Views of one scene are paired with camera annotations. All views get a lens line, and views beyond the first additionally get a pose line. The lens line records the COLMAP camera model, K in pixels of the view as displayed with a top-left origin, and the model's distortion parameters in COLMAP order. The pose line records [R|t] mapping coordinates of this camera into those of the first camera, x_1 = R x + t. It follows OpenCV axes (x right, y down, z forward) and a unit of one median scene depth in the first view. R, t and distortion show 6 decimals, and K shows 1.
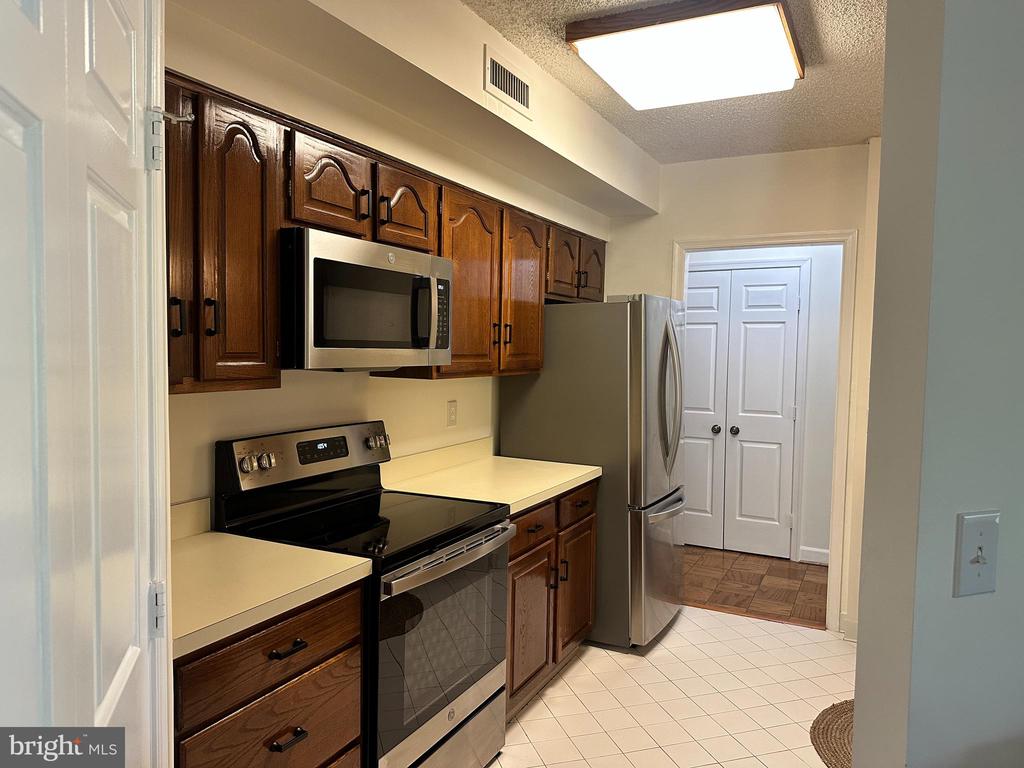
lens RADIAL K [[721.2, 0, 516.0], [0, 721.2, 382.8], [0, 0, 1]] dist [0.157028, -0.195899]
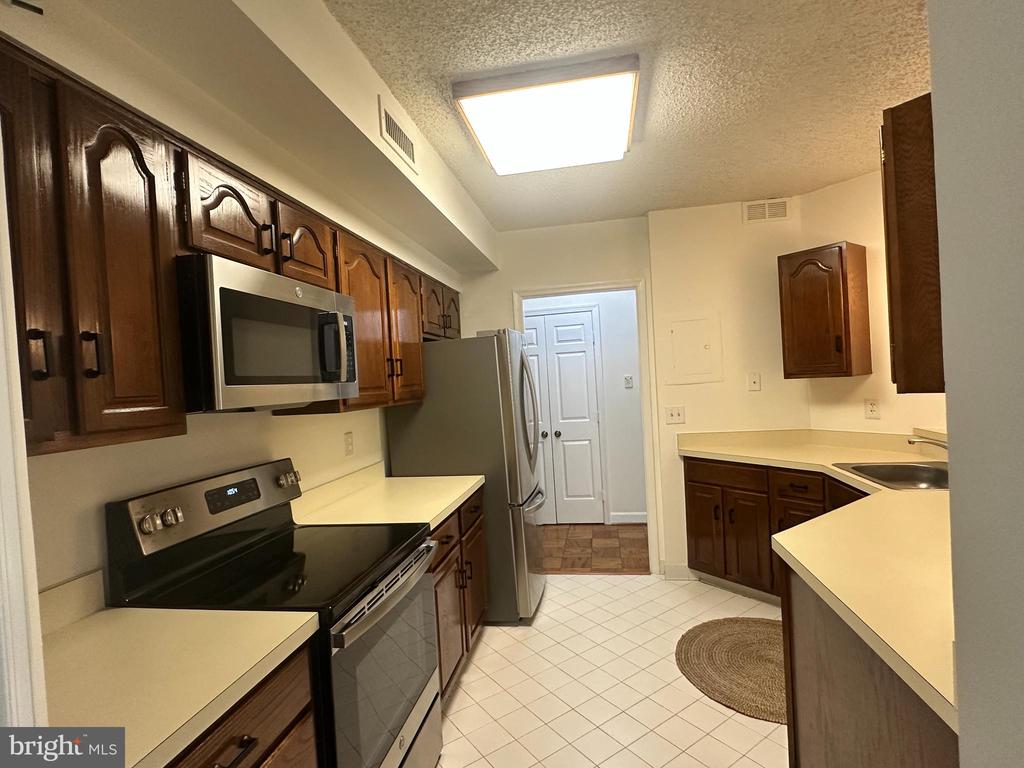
lens RADIAL K [[518.8, 0, 511.0], [0, 518.8, 387.9], [0, 0, 1]] dist [-0.001672, 0.016426]
pose [[0.954300, -0.077360, 0.288663, -0.094148], [0.089599, 0.995544, -0.029406, 0.003738], [-0.285102, 0.053926, 0.956979, 0.212972]]
